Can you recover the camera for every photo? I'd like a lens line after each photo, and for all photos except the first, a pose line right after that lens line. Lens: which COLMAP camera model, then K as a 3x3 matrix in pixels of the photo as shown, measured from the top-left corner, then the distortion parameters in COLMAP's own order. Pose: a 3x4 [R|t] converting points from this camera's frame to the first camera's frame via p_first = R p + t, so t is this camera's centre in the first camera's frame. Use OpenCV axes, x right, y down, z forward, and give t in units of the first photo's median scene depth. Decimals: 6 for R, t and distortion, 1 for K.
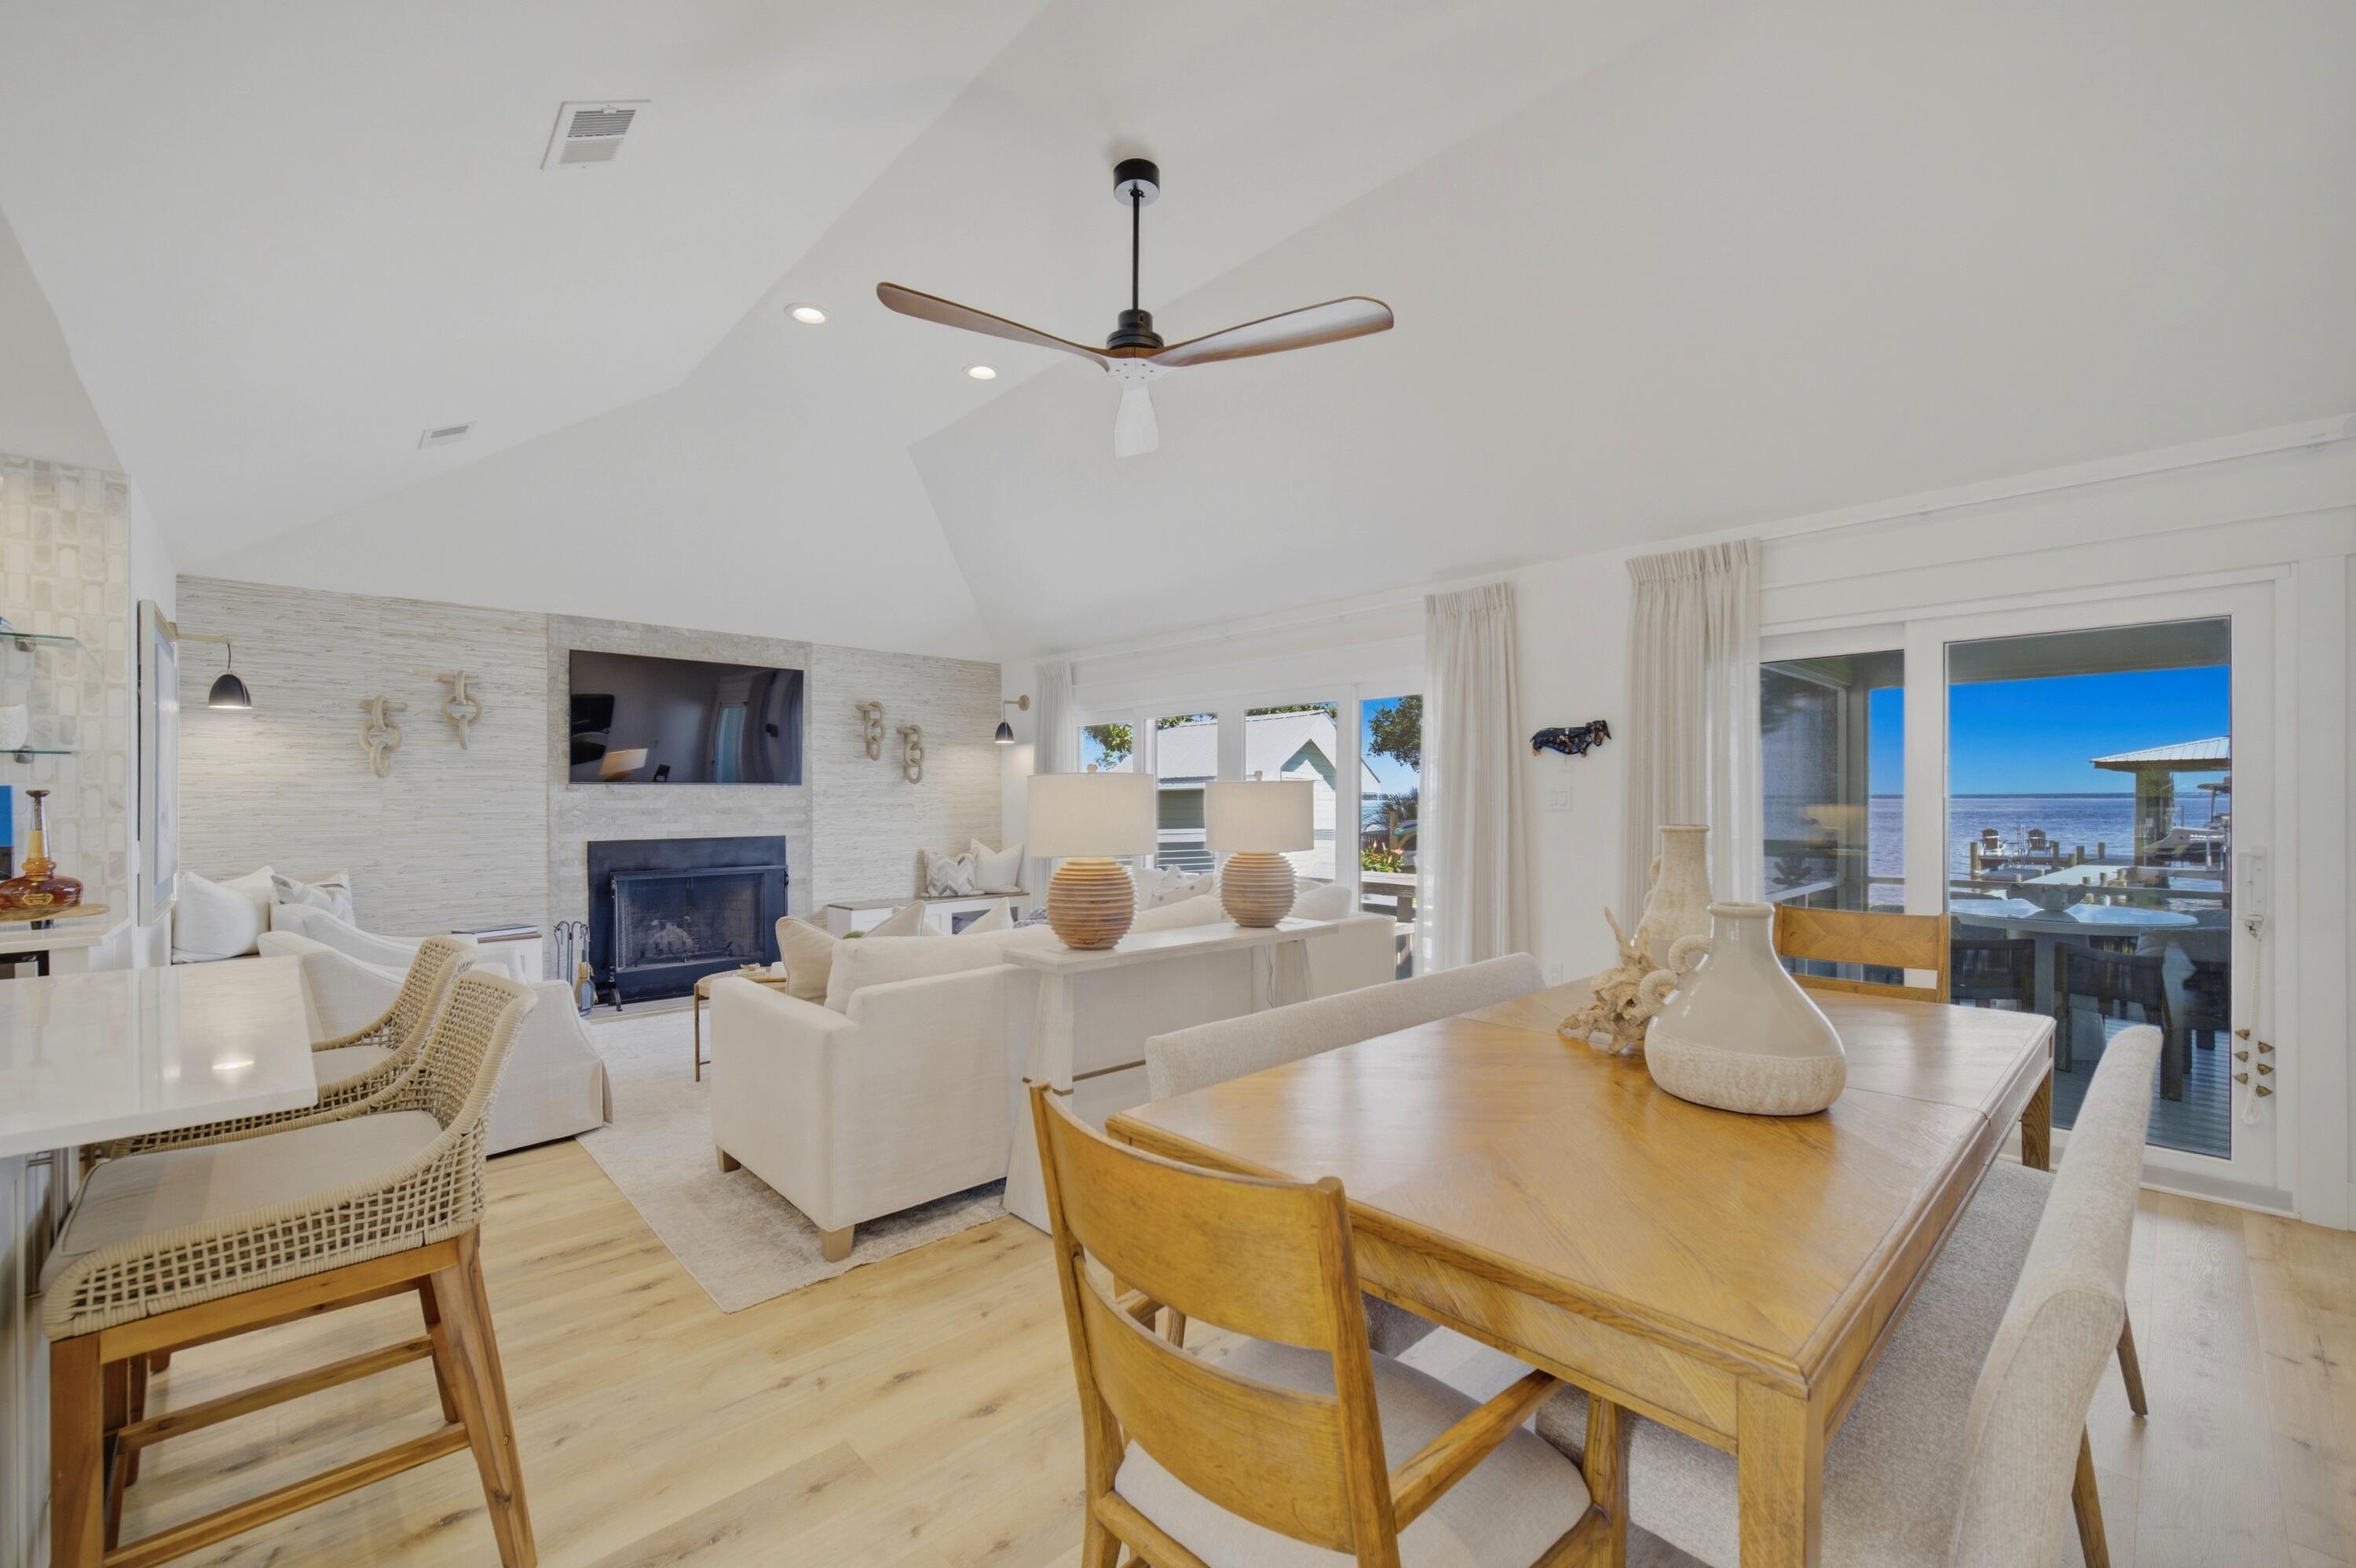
lens RADIAL K [[951.5, 0, 1168.9], [0, 951.5, 808.4], [0, 0, 1]] dist [-0.002825, 0.000318]
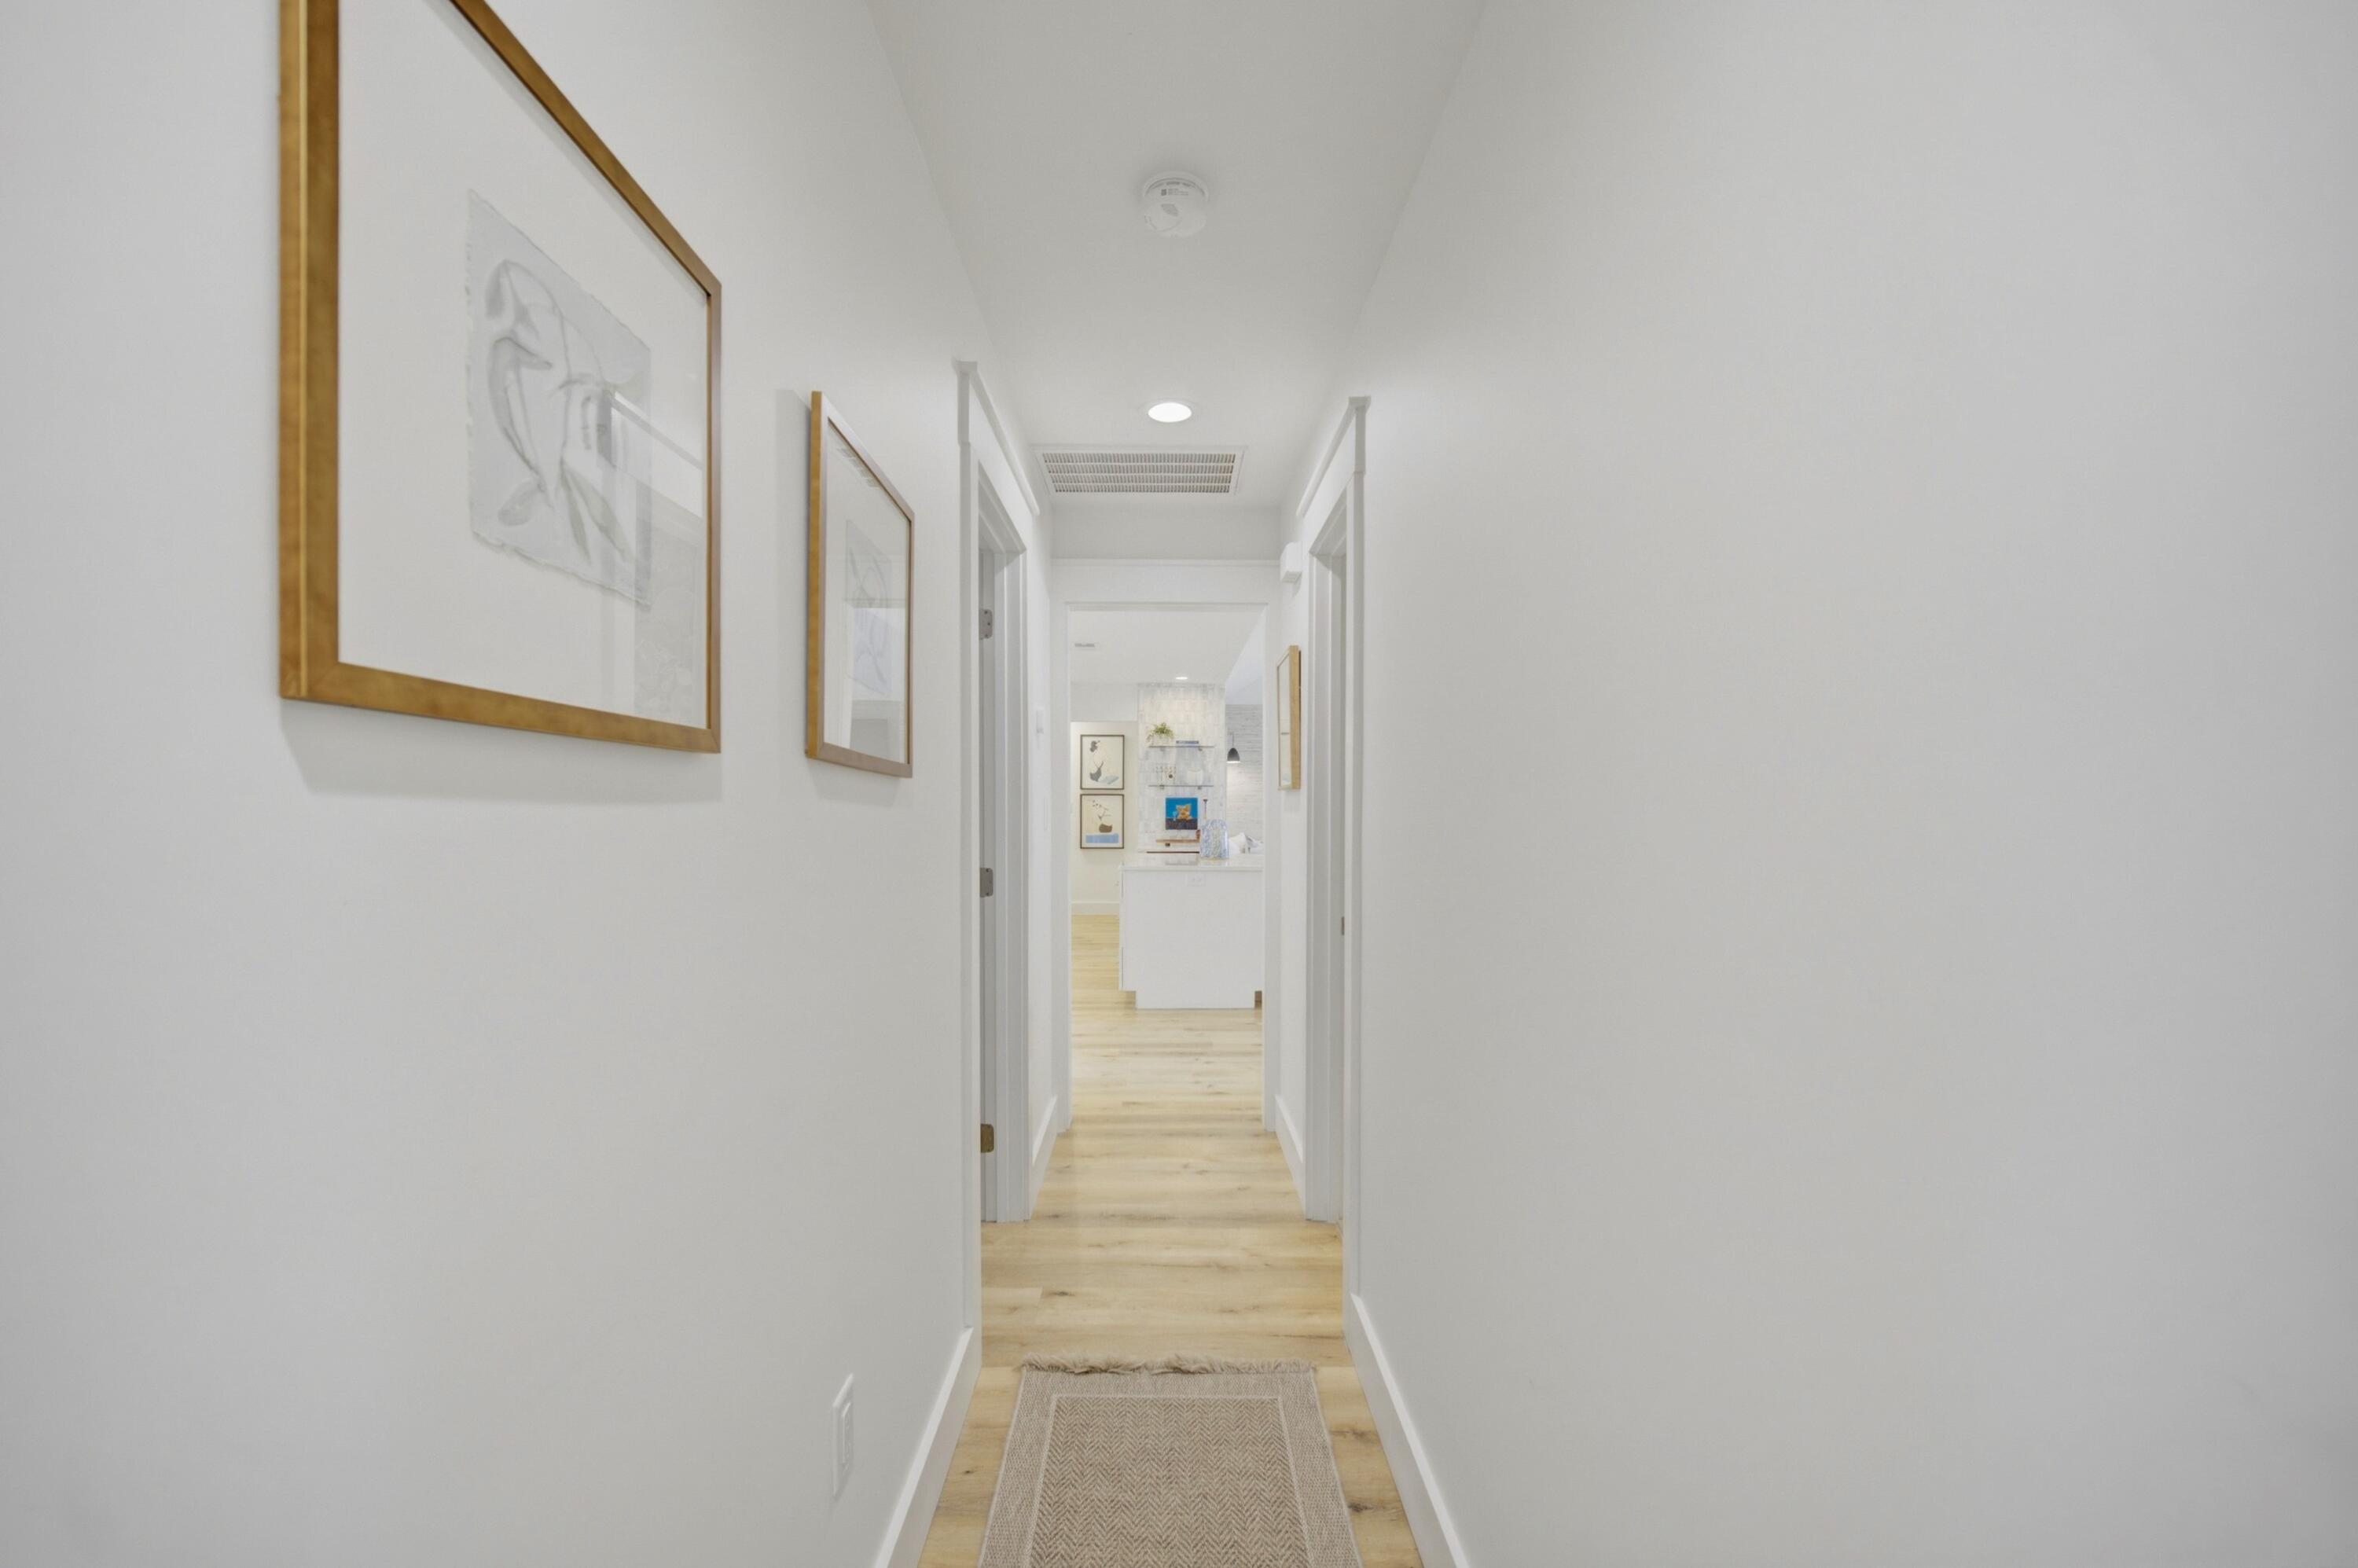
lens RADIAL K [[947.0, 0, 1174.7], [0, 947.0, 792.6], [0, 0, 1]] dist [-0.000837, -0.000192]
pose [[0.739932, -0.005882, -0.672656, 0.355391], [-0.006852, 0.999844, -0.016280, 0.004219], [0.672647, 0.016655, 0.739776, -0.625146]]
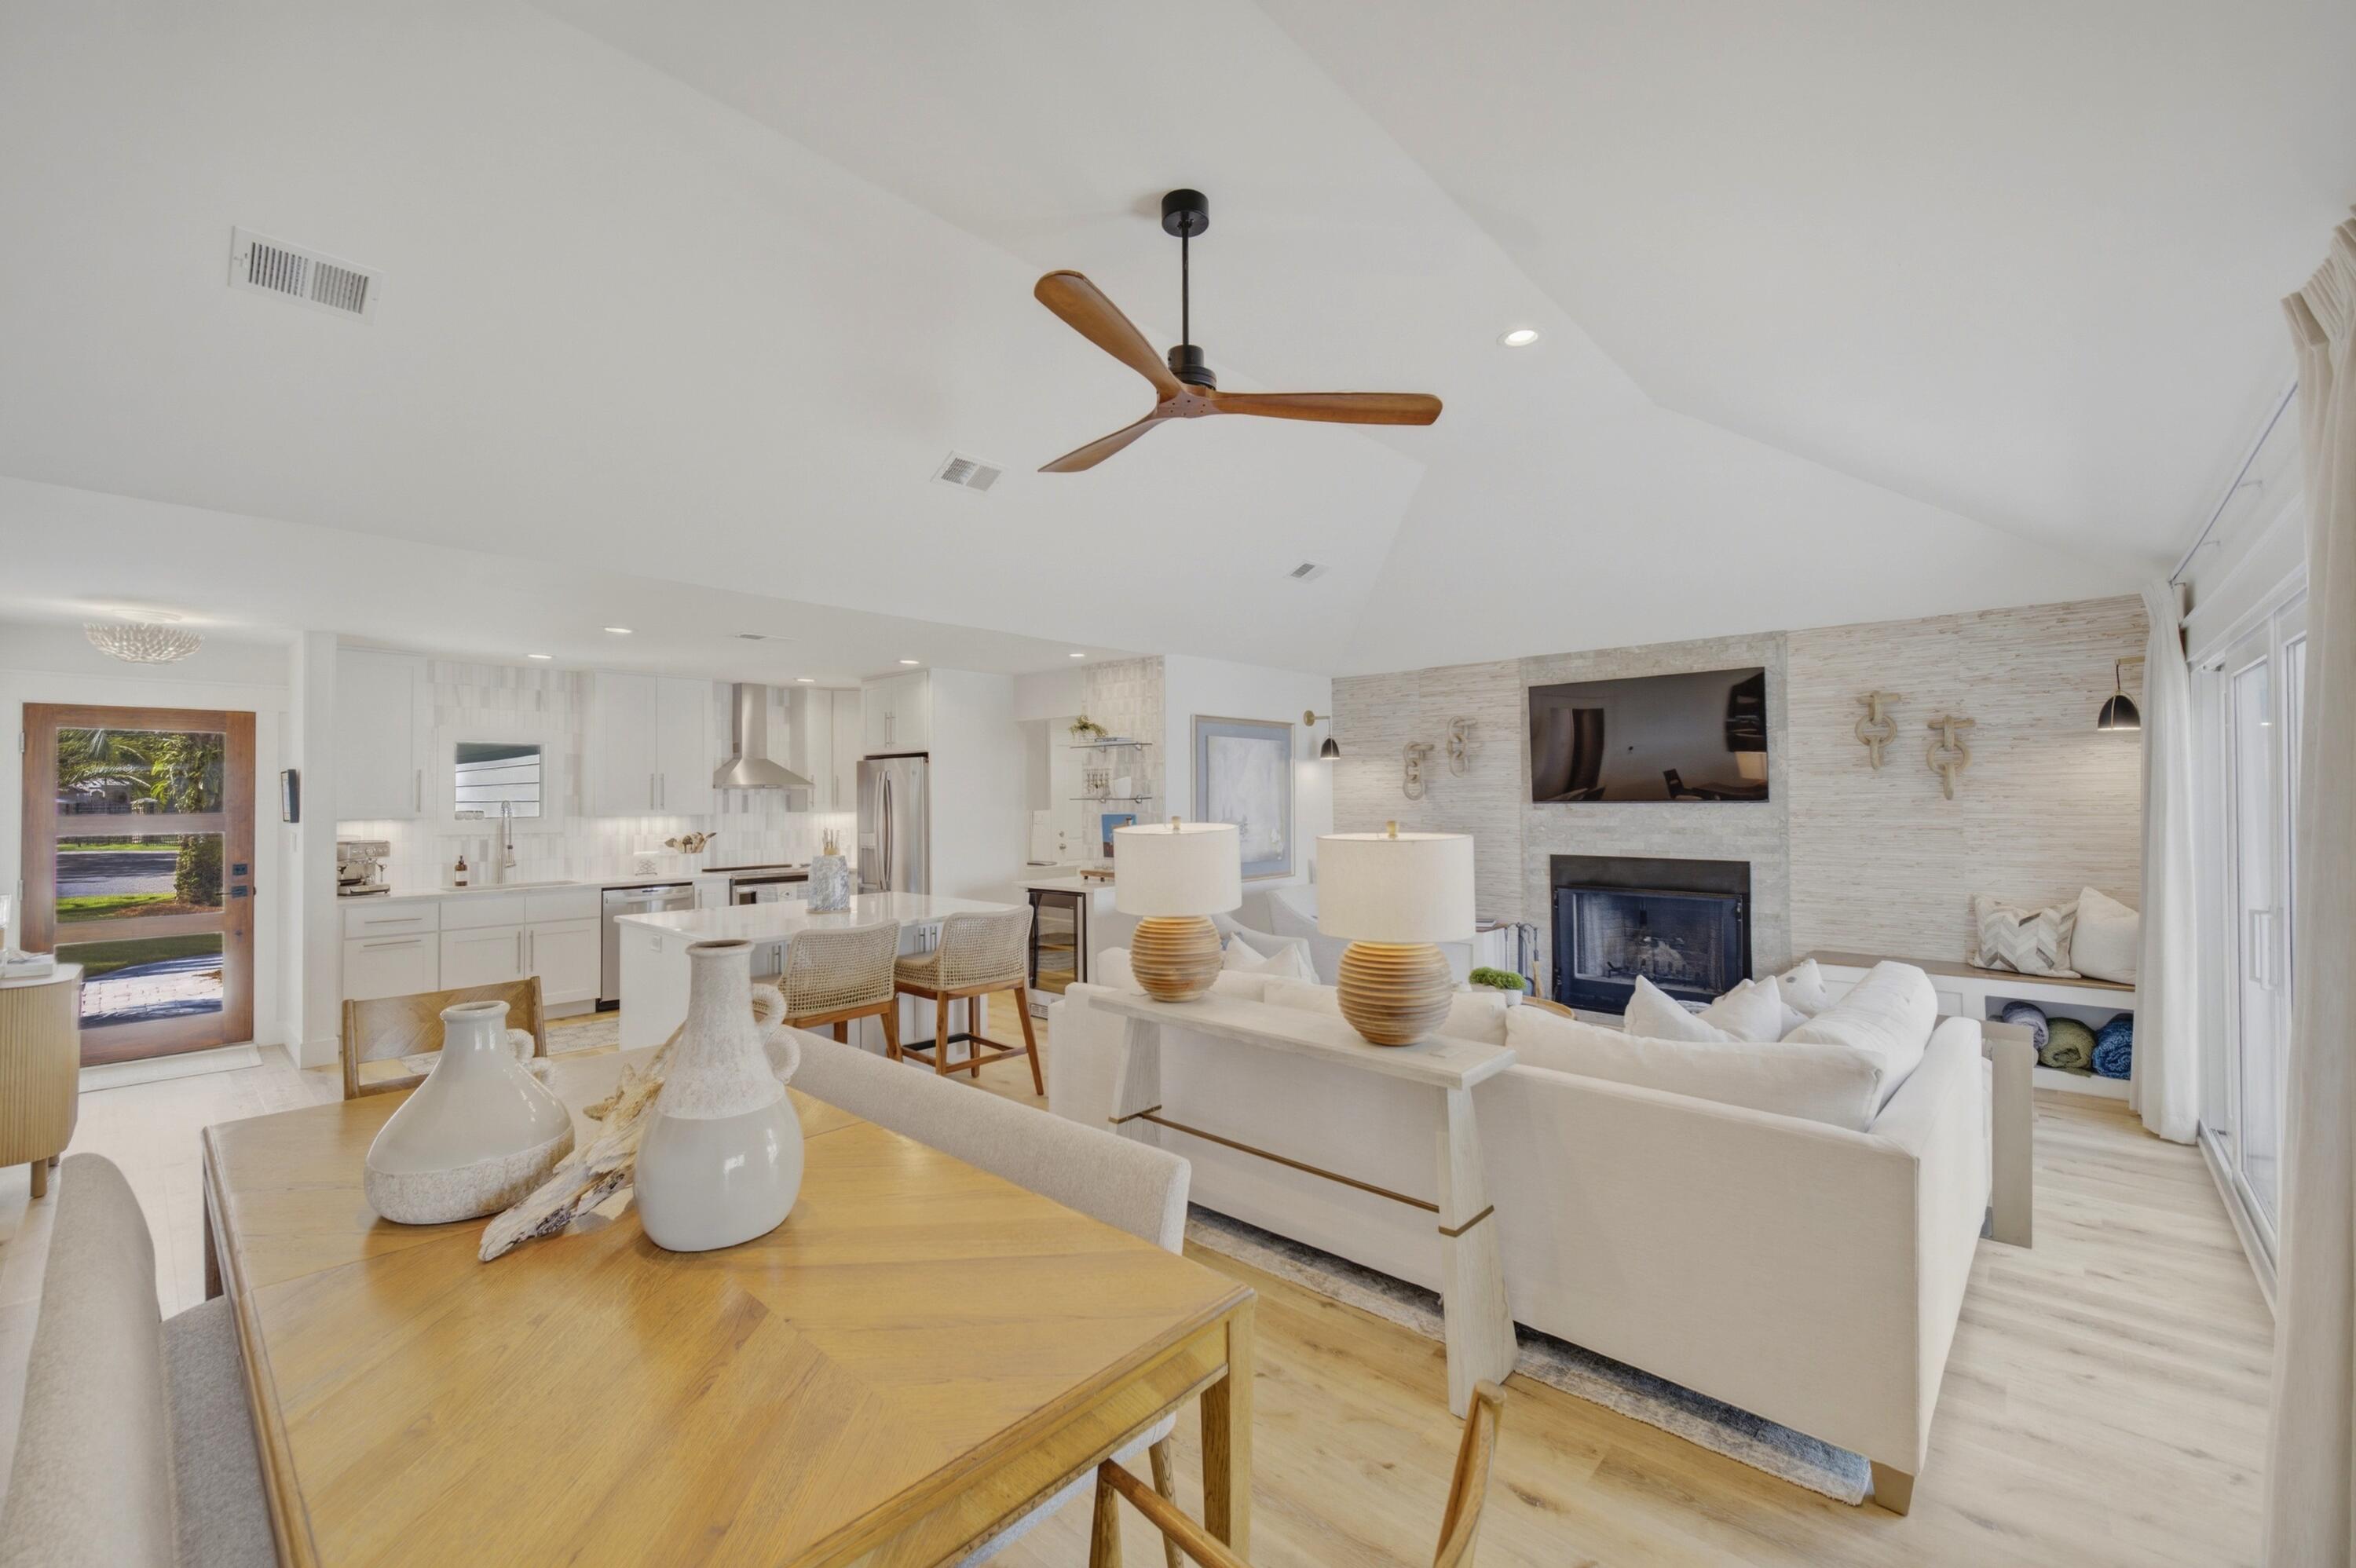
lens RADIAL K [[964.8, 0, 1175.3], [0, 964.8, 775.0], [0, 0, 1]] dist [-0.008929, -0.000095]
pose [[0.080220, -0.017626, -0.996621, 0.497039], [-0.002261, 0.999838, -0.017864, -0.038516], [0.996775, 0.003686, 0.080167, 0.482063]]
